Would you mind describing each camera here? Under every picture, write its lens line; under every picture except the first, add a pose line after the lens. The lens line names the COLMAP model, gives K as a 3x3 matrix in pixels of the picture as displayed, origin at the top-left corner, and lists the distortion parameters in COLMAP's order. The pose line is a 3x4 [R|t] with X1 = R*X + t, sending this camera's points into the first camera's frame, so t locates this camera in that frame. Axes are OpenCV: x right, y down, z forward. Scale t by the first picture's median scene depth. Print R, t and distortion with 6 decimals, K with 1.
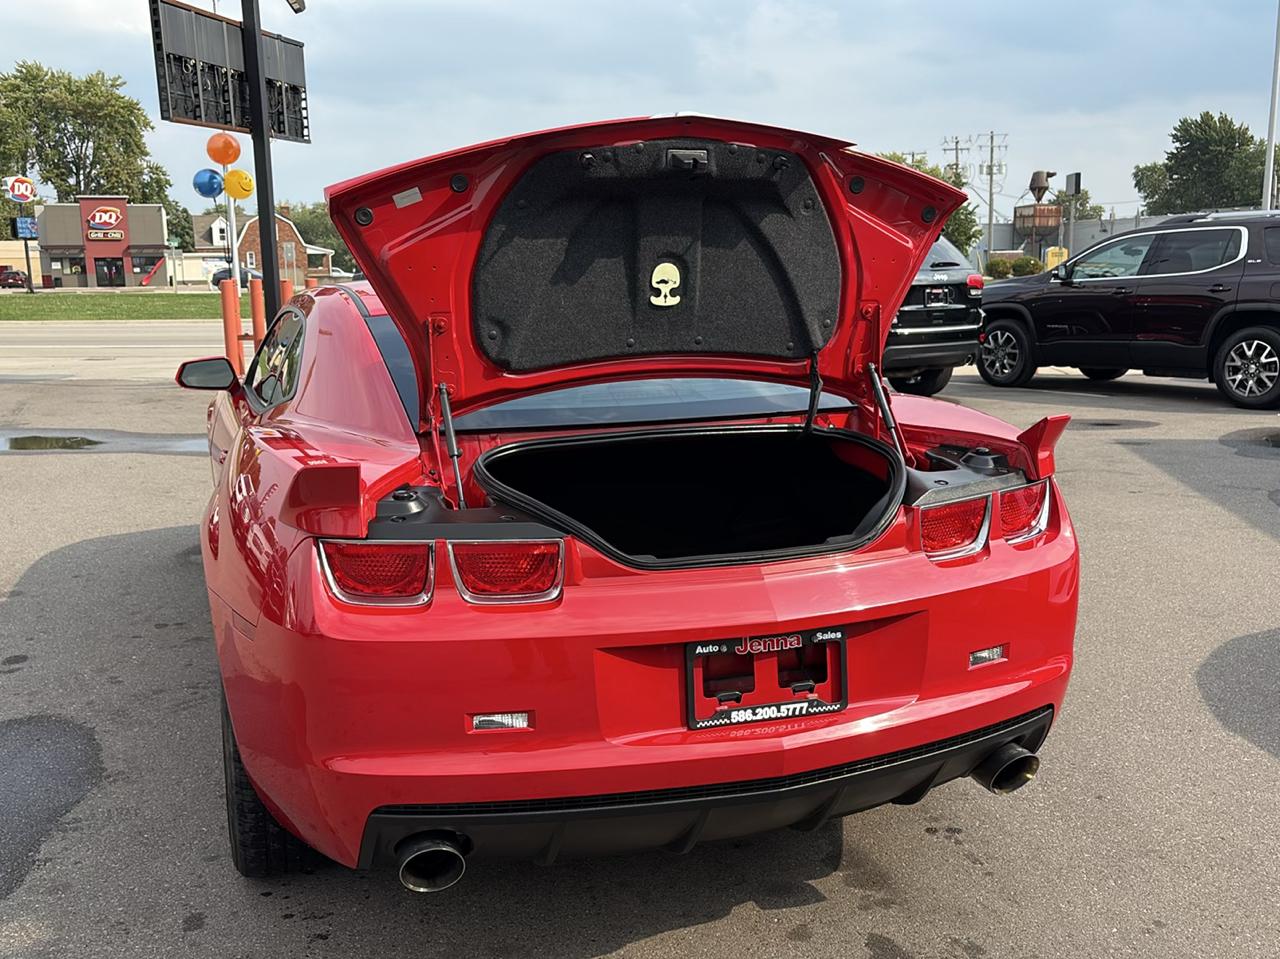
lens RADIAL K [[1221.0, 0, 648.2], [0, 1221.0, 473.3], [0, 0, 1]] dist [0.018782, 0.000000]
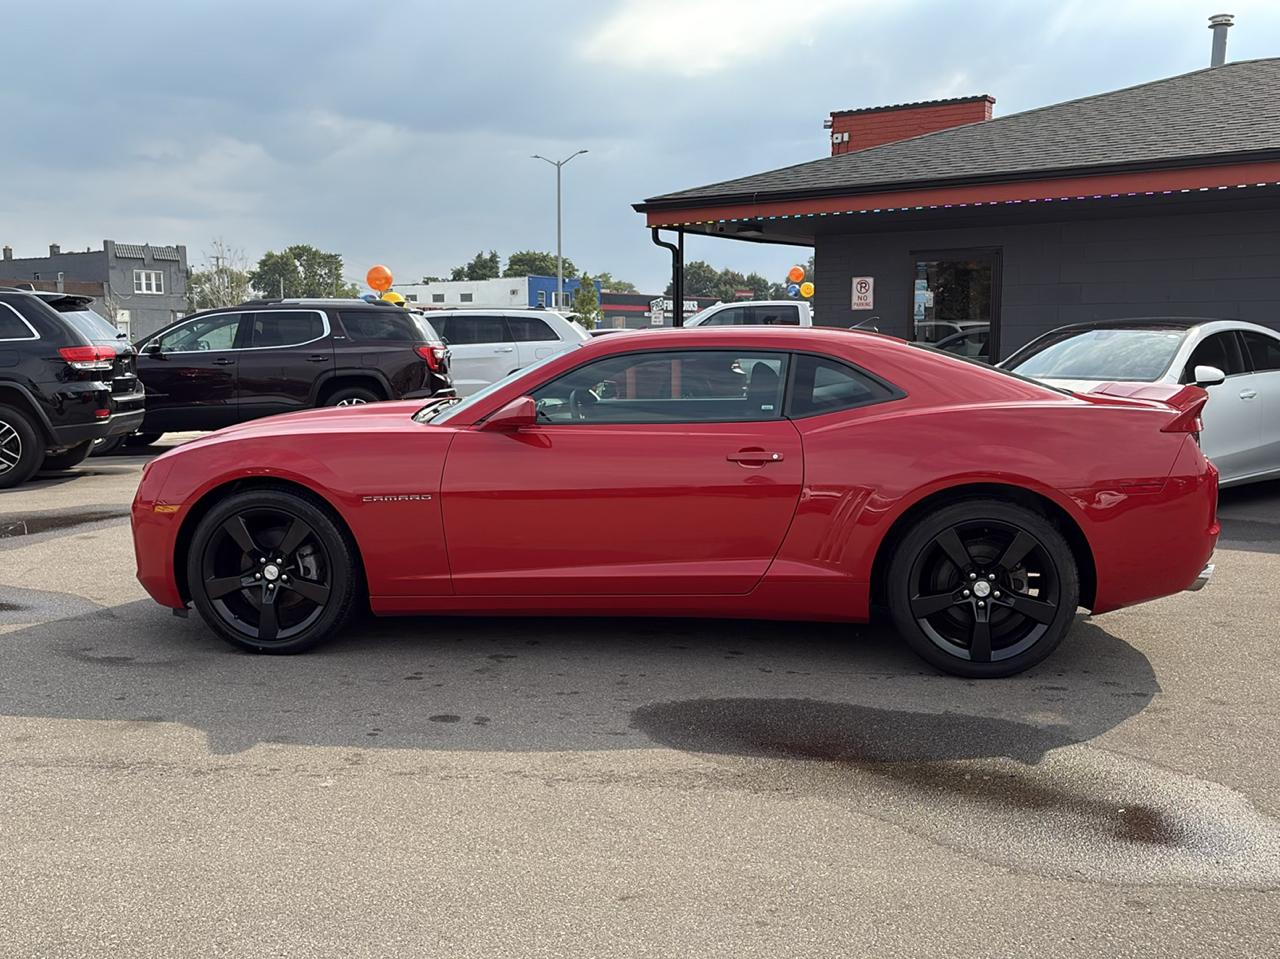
lens RADIAL K [[1221.0, 0, 650.0], [0, 1221.0, 482.2], [0, 0, 1]] dist [0.018782, 0.000000]
pose [[0.424791, -0.090679, 0.900738, -0.537418], [0.147092, 0.988663, 0.030162, -0.014657], [-0.893262, 0.119679, 0.433314, 0.177002]]
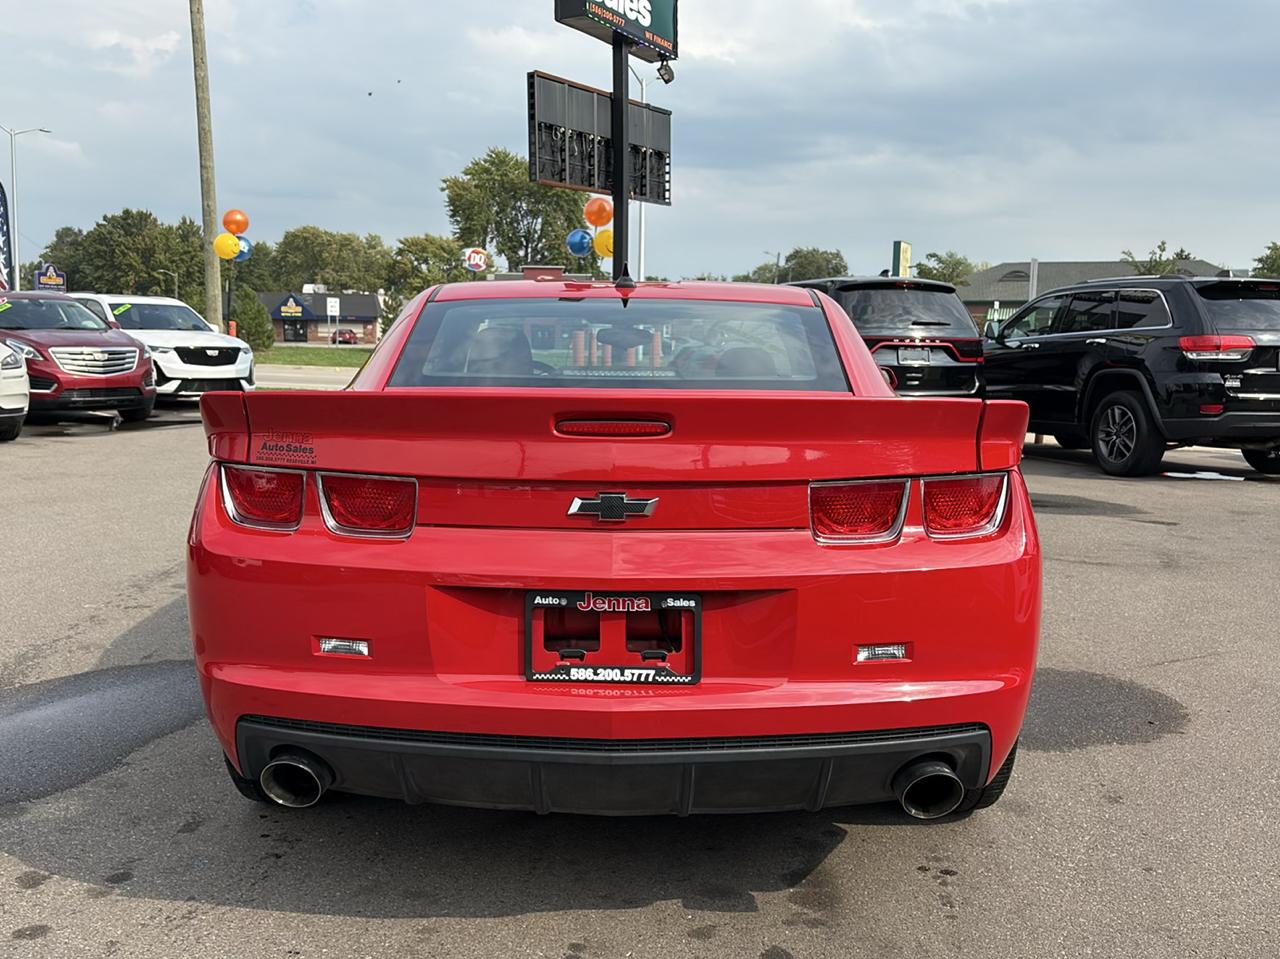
lens RADIAL K [[1221.0, 0, 647.3], [0, 1221.0, 479.1], [0, 0, 1]] dist [0.018782, 0.000000]
pose [[0.944708, 0.062533, -0.321895, 0.088466], [-0.079668, 0.996005, -0.040324, 0.015844], [0.318087, 0.063740, 0.945916, 0.015297]]
